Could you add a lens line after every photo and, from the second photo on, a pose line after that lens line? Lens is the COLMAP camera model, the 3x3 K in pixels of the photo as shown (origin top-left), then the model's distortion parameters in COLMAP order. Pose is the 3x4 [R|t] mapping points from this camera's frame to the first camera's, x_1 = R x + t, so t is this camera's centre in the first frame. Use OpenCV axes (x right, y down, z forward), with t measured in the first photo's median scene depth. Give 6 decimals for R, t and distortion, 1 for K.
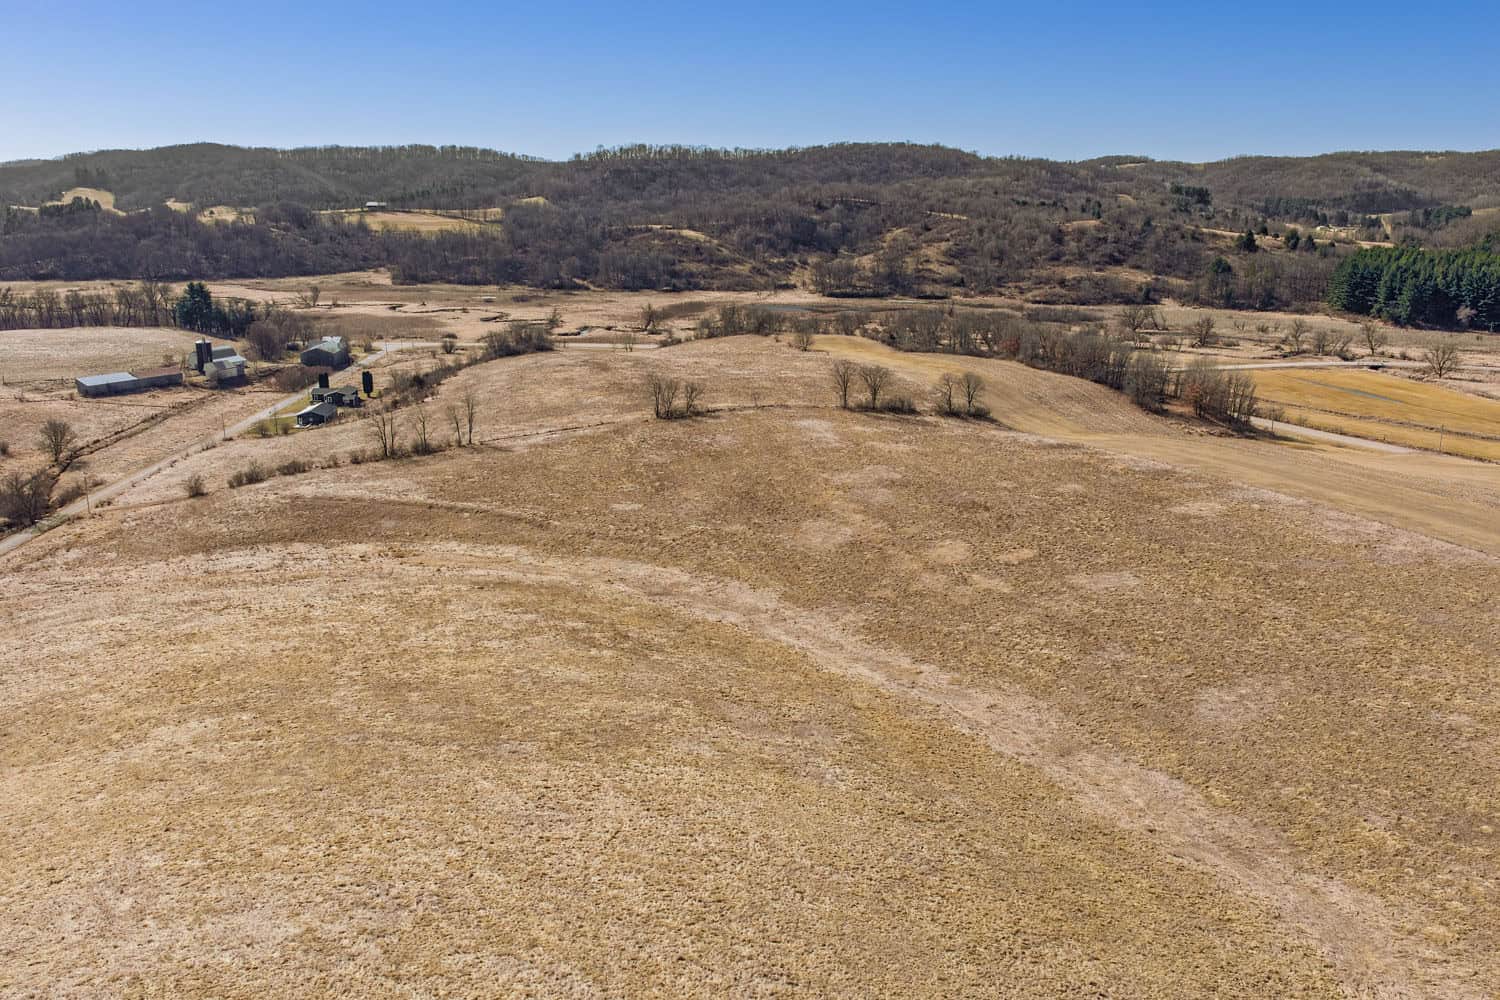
lens RADIAL K [[1239.8, 0, 749.9], [0, 1239.8, 487.4], [0, 0, 1]] dist [0.013583, -0.025484]
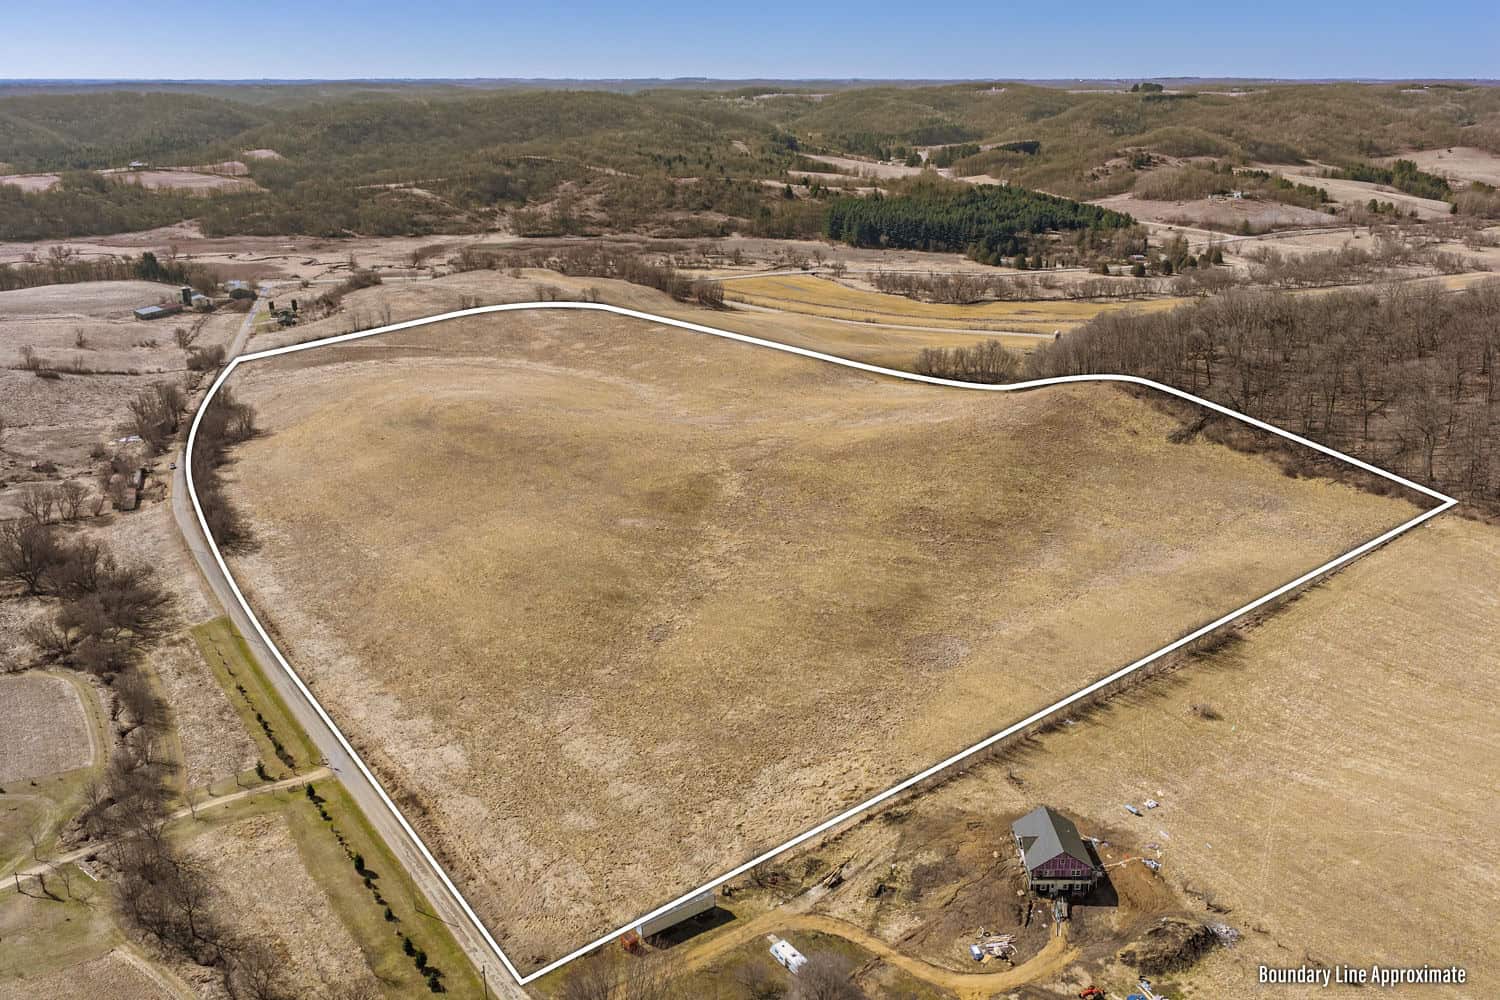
lens RADIAL K [[1239.8, 0, 761.6], [0, 1239.8, 501.9], [0, 0, 1]] dist [0.013583, -0.025484]
pose [[0.966897, -0.087313, 0.239763, -0.044610], [0.066641, 0.993431, 0.093029, 0.044412], [-0.246310, -0.073972, 0.966364, -0.536626]]
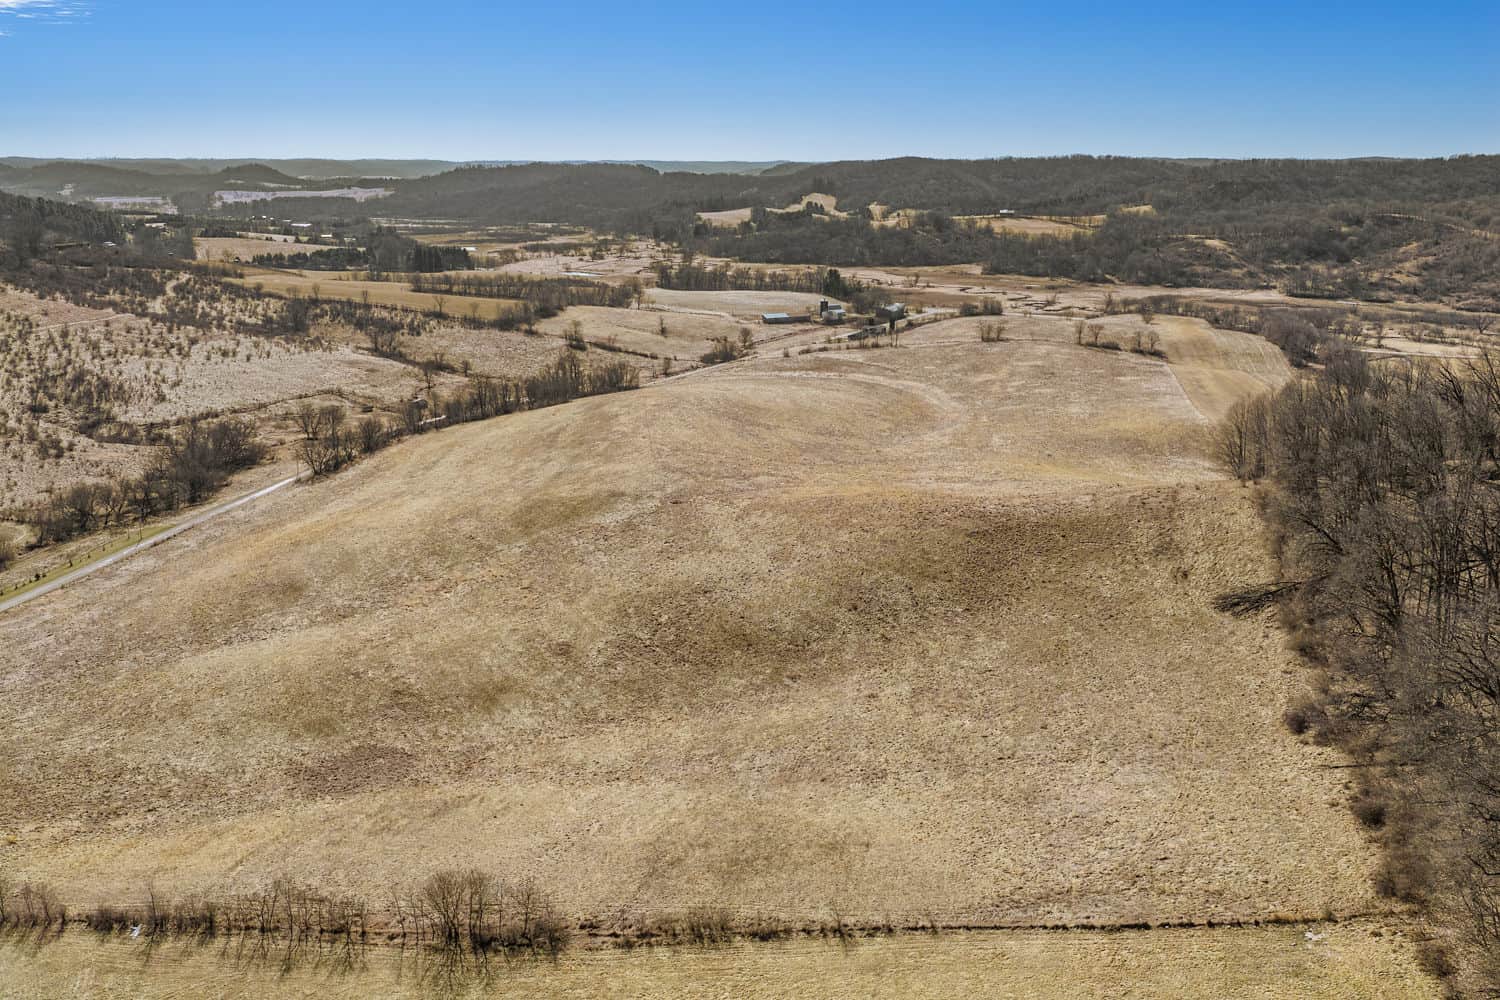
lens RADIAL K [[1239.8, 0, 761.1], [0, 1239.8, 504.4], [0, 0, 1]] dist [0.013583, -0.025484]
pose [[0.856159, 0.131701, -0.499647, 0.249409], [-0.121237, 0.991180, 0.053519, 0.054864], [0.502289, 0.014755, 0.864574, -0.367305]]
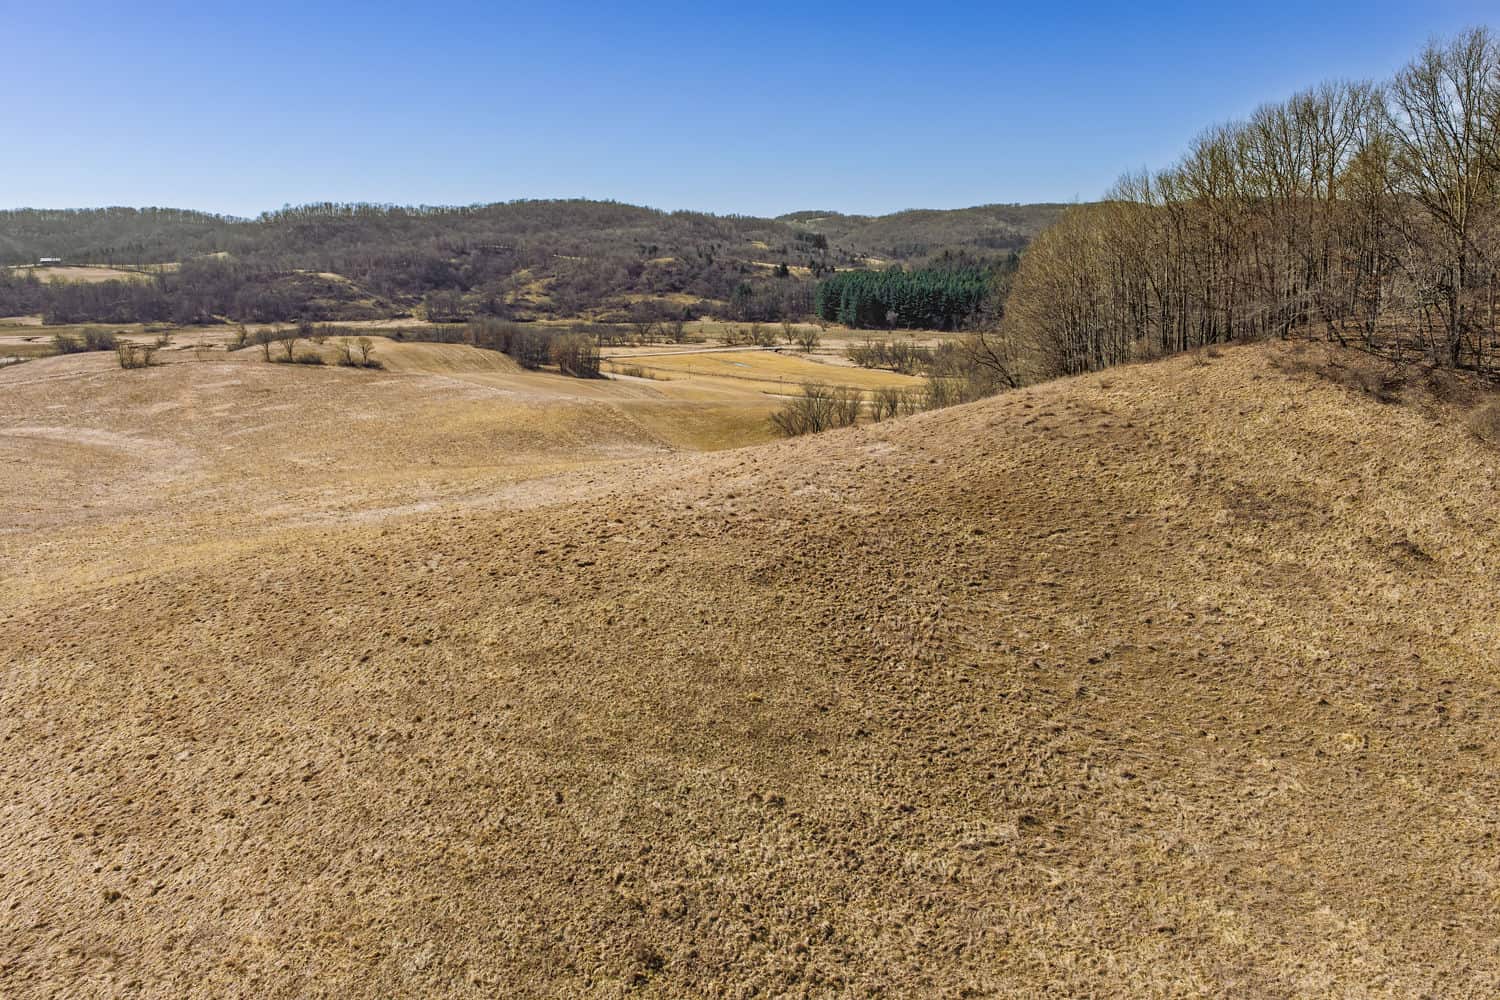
lens RADIAL K [[1239.8, 0, 752.6], [0, 1239.8, 494.8], [0, 0, 1]] dist [0.013583, -0.025484]
pose [[0.983560, -0.050863, 0.173269, 0.140696], [0.057986, 0.997657, -0.036296, 0.067281], [-0.171017, 0.045747, 0.984206, -0.202810]]
